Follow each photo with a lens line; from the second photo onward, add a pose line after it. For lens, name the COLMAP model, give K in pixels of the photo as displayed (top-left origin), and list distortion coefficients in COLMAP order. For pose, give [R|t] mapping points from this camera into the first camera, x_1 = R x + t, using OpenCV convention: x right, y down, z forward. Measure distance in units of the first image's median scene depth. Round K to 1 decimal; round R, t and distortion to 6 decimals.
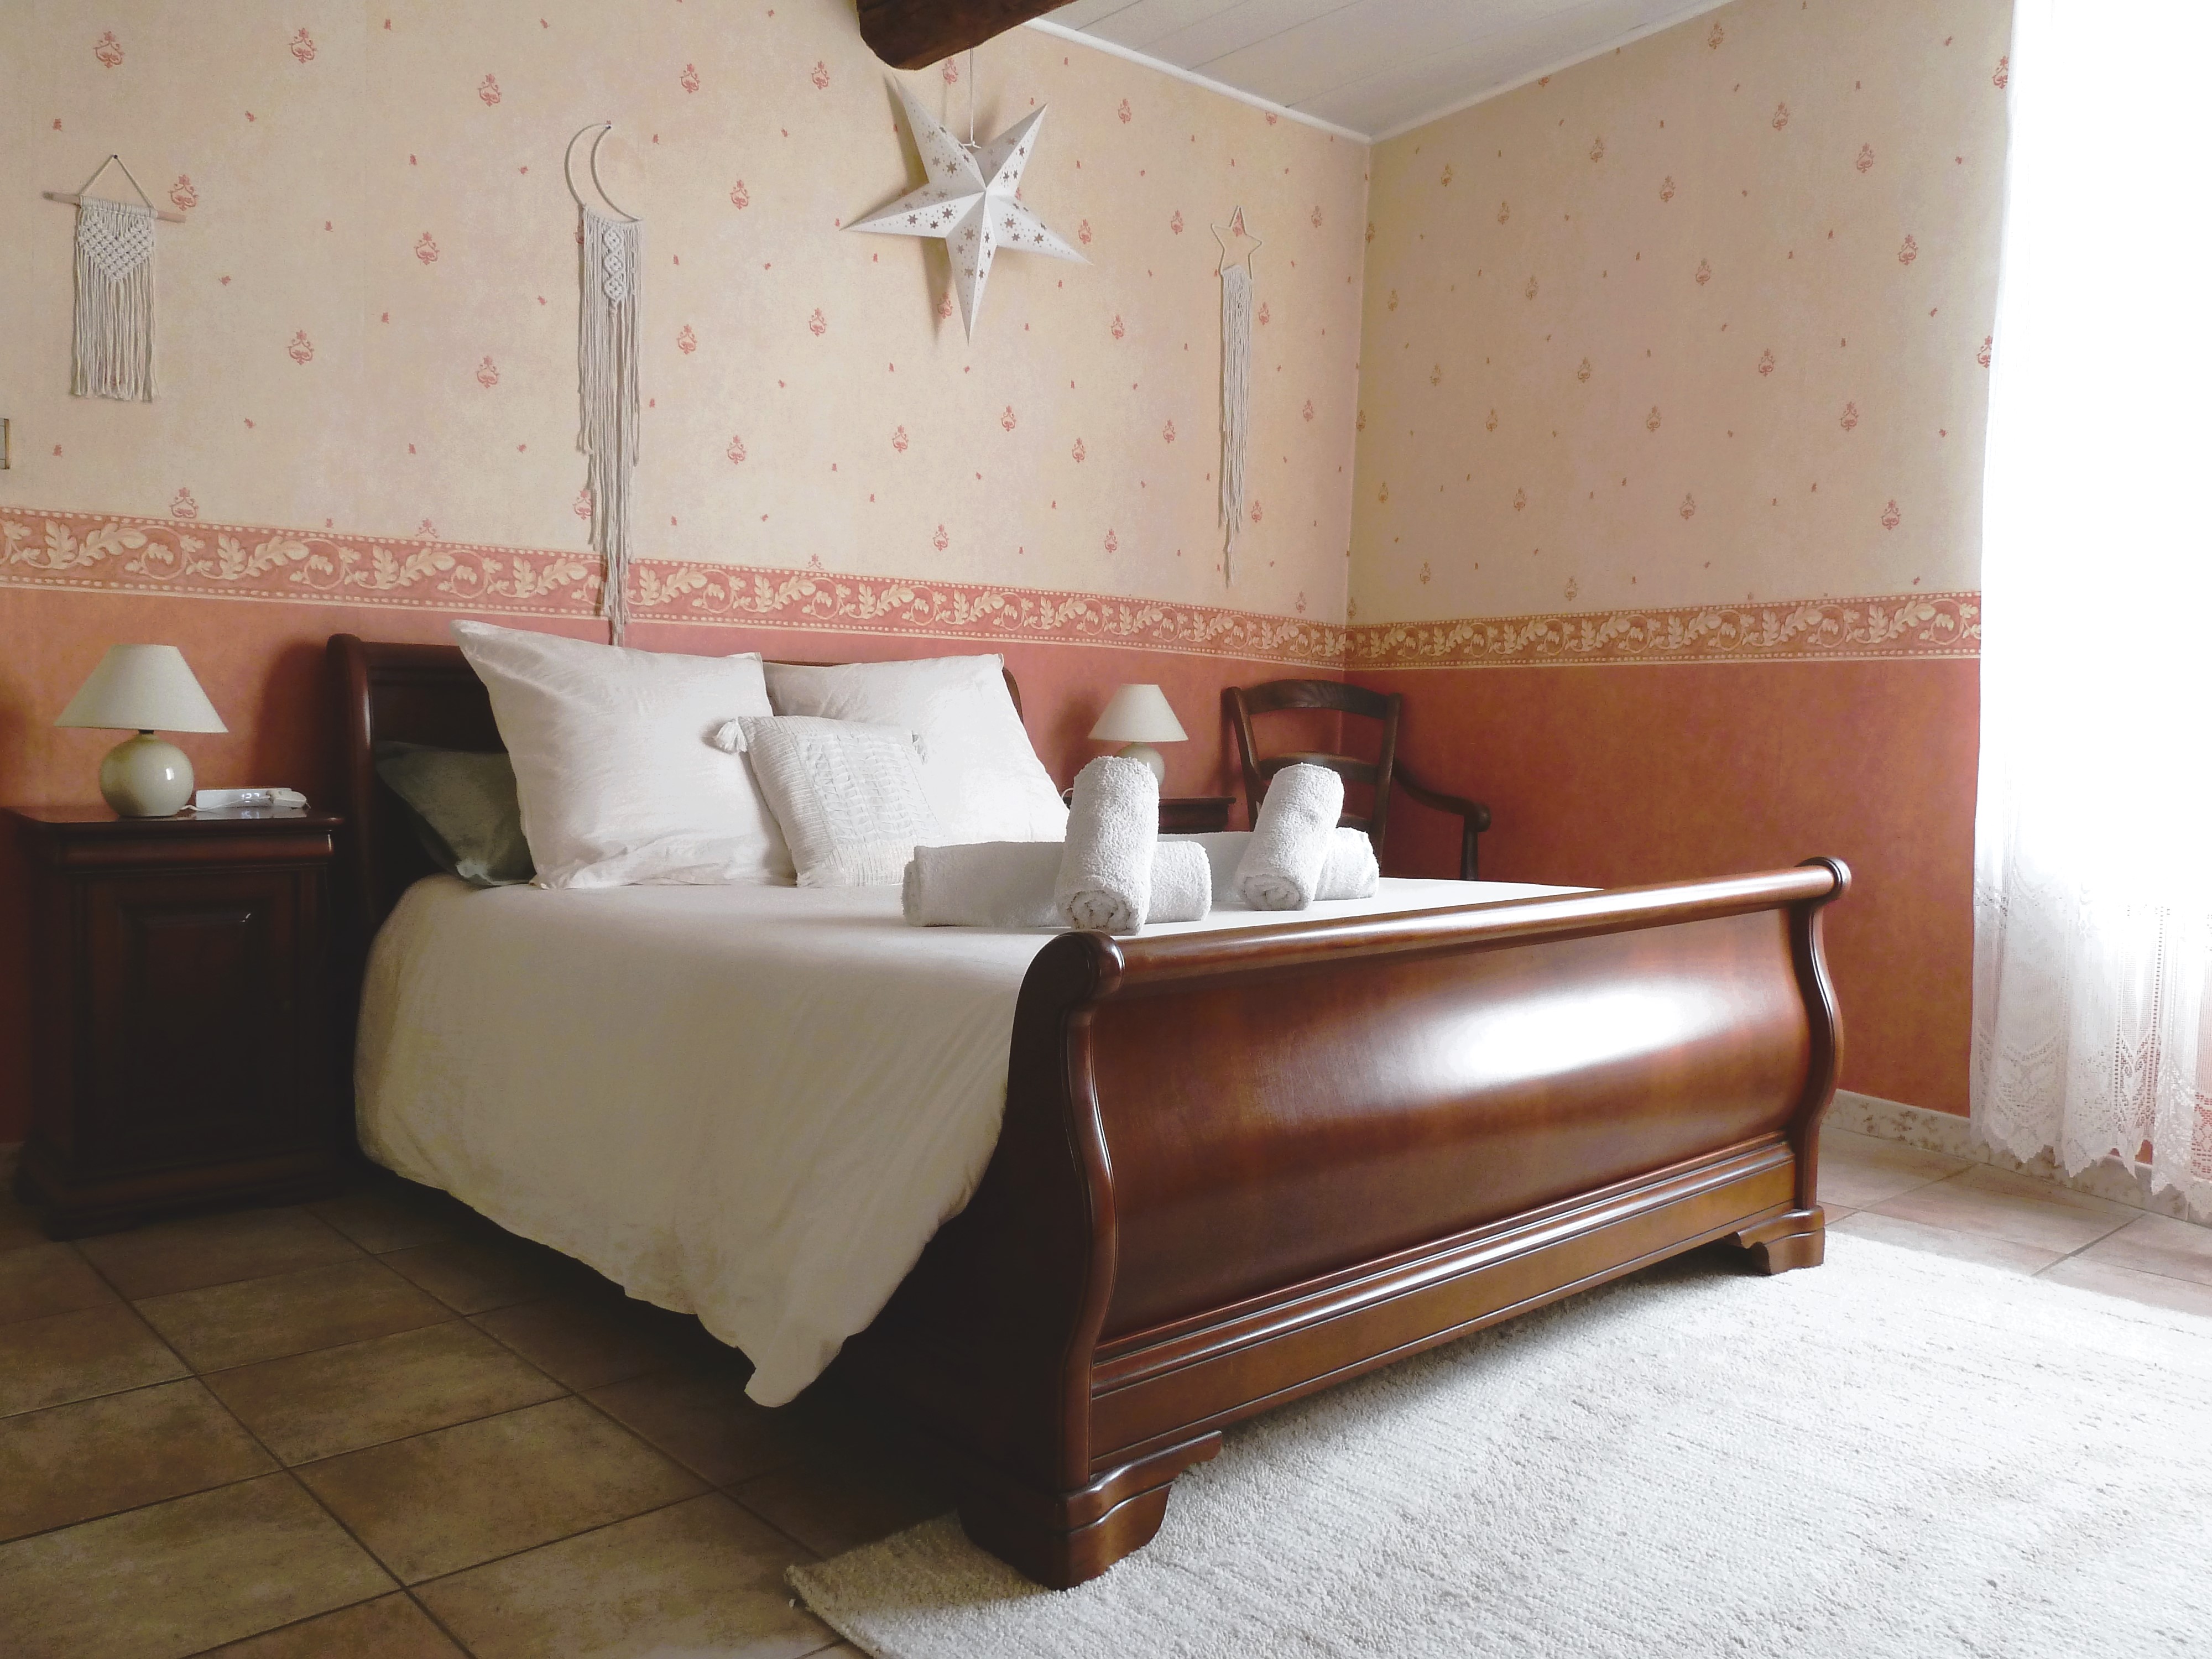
lens RADIAL K [[1745.2, 0, 1109.5], [0, 1745.2, 828.3], [0, 0, 1]] dist [-0.028667, -0.003879]
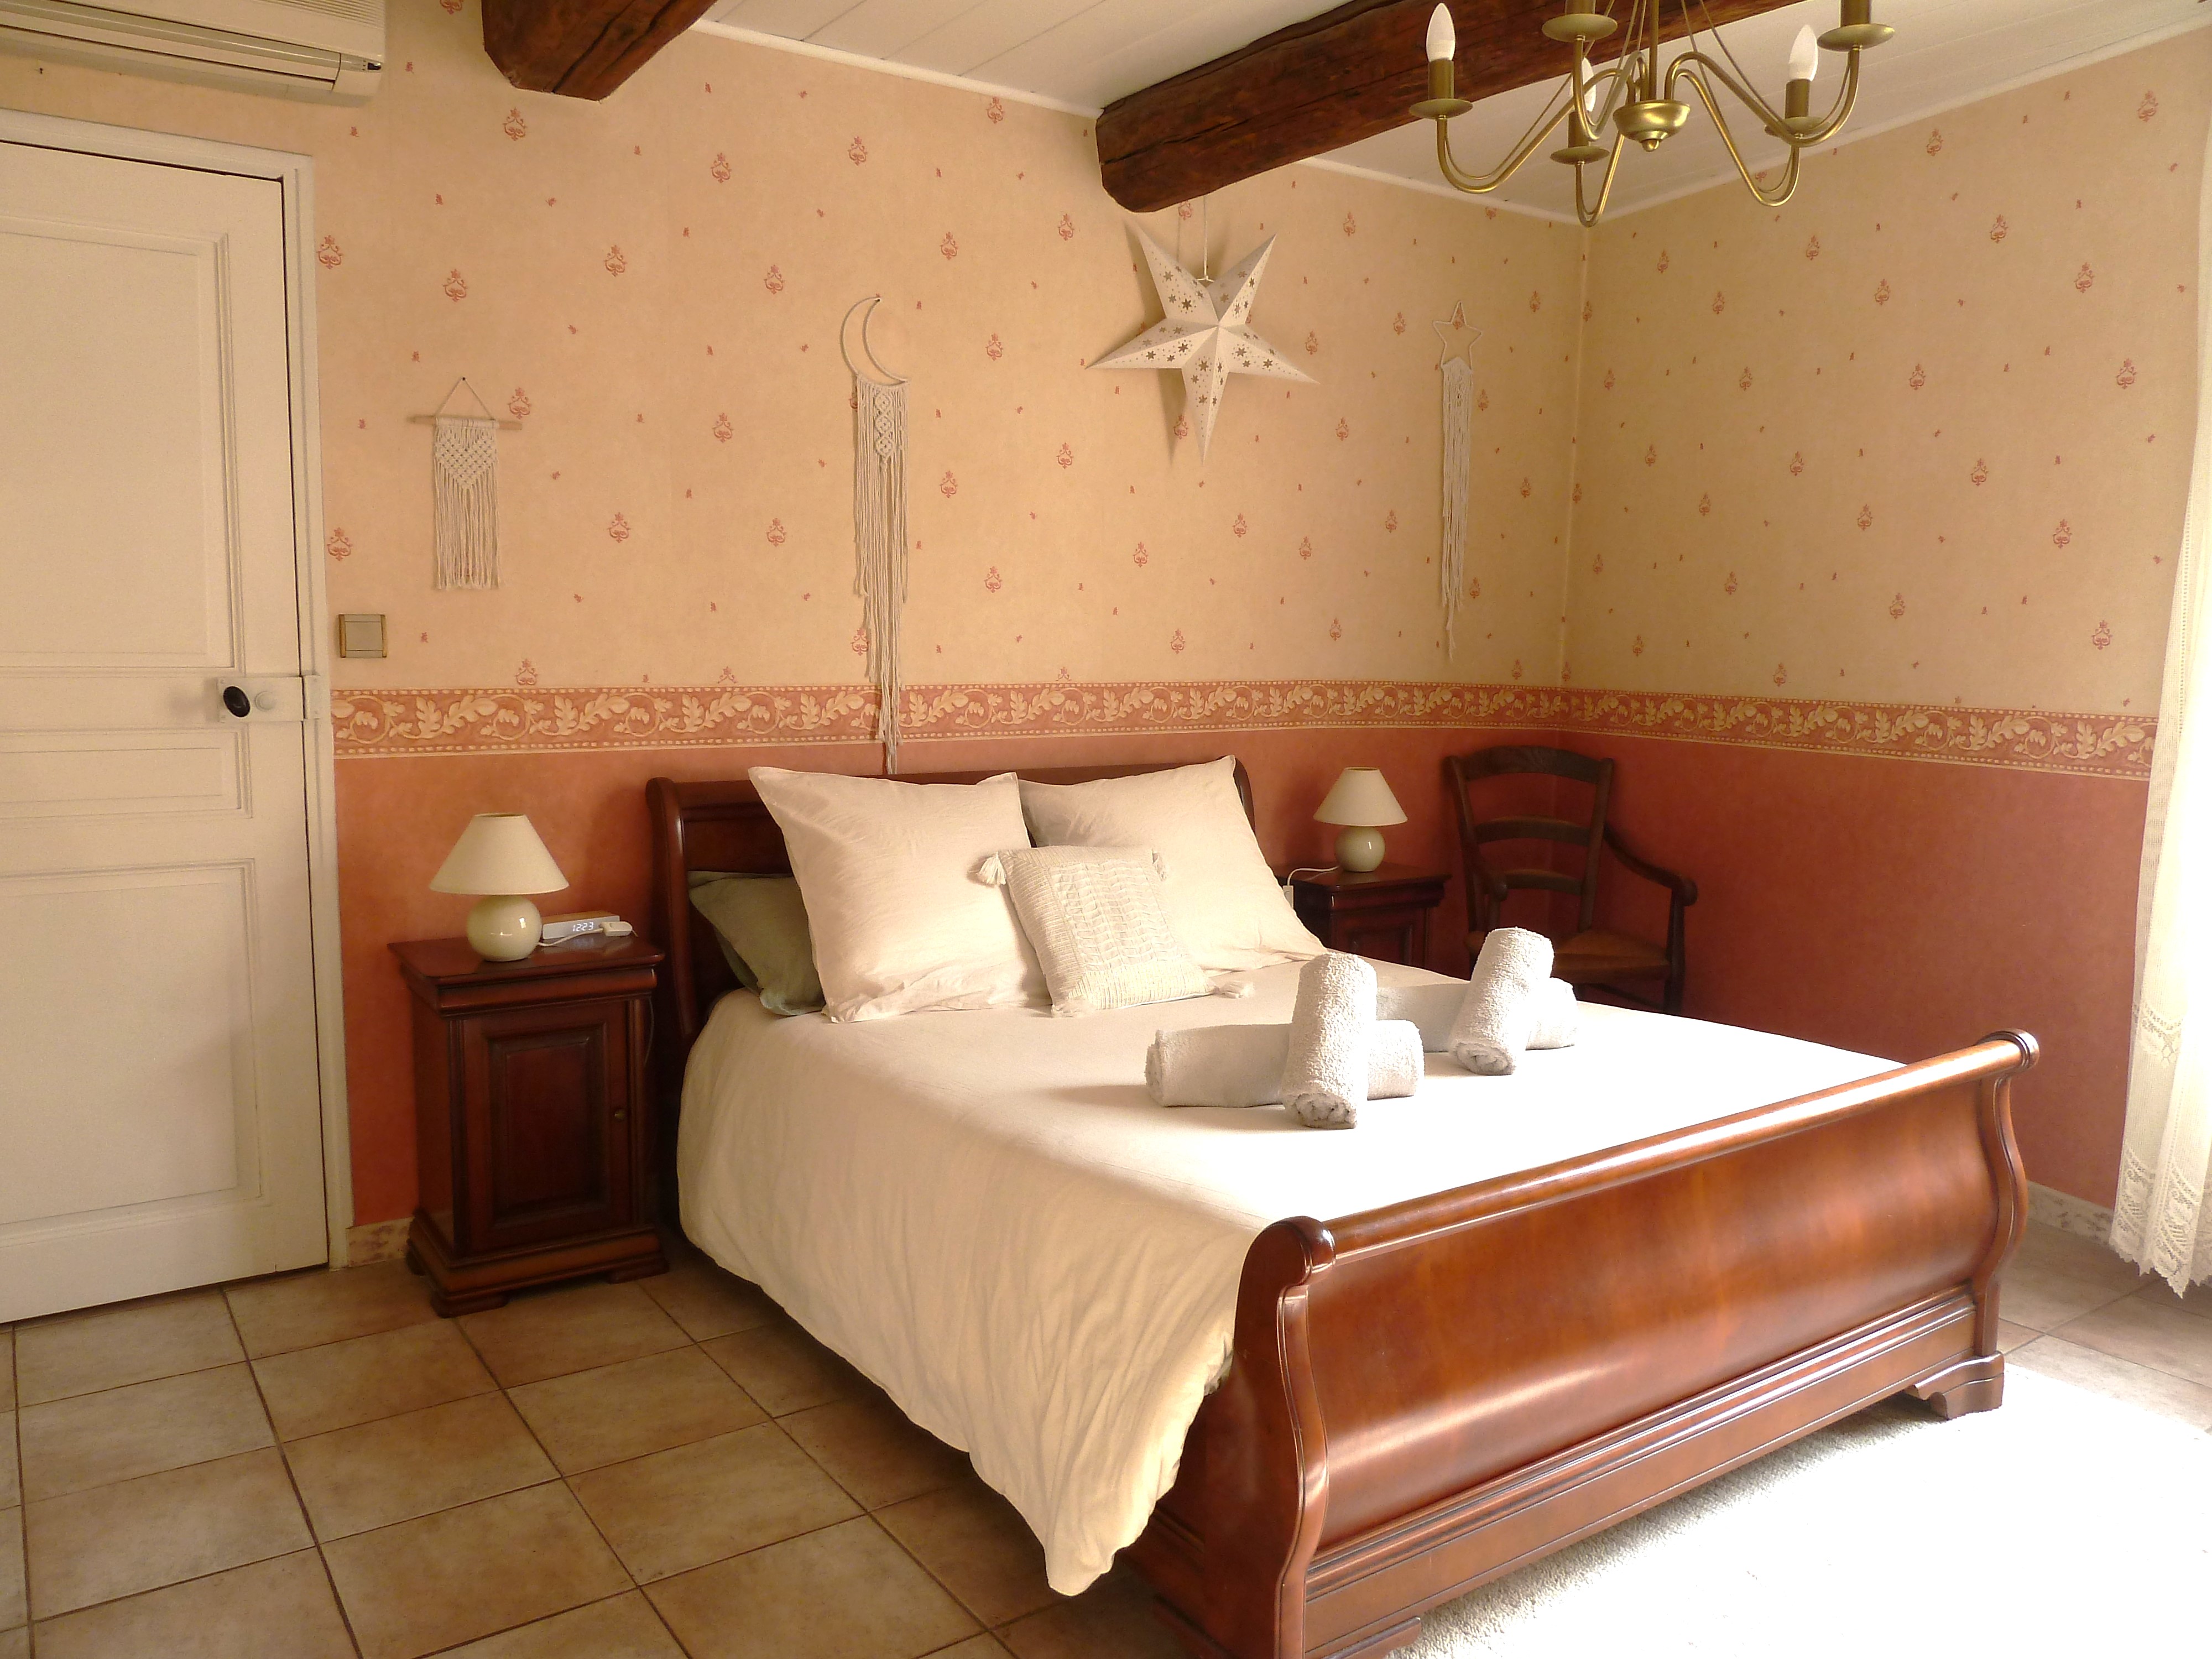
lens RADIAL K [[1645.8, 0, 1110.5], [0, 1645.8, 829.5], [0, 0, 1]] dist [-0.040318, 0.011239]
pose [[0.990545, 0.003916, -0.137134, 0.003548], [0.002766, 0.998819, 0.048505, -0.118059], [0.137162, -0.048425, 0.989364, -0.033785]]
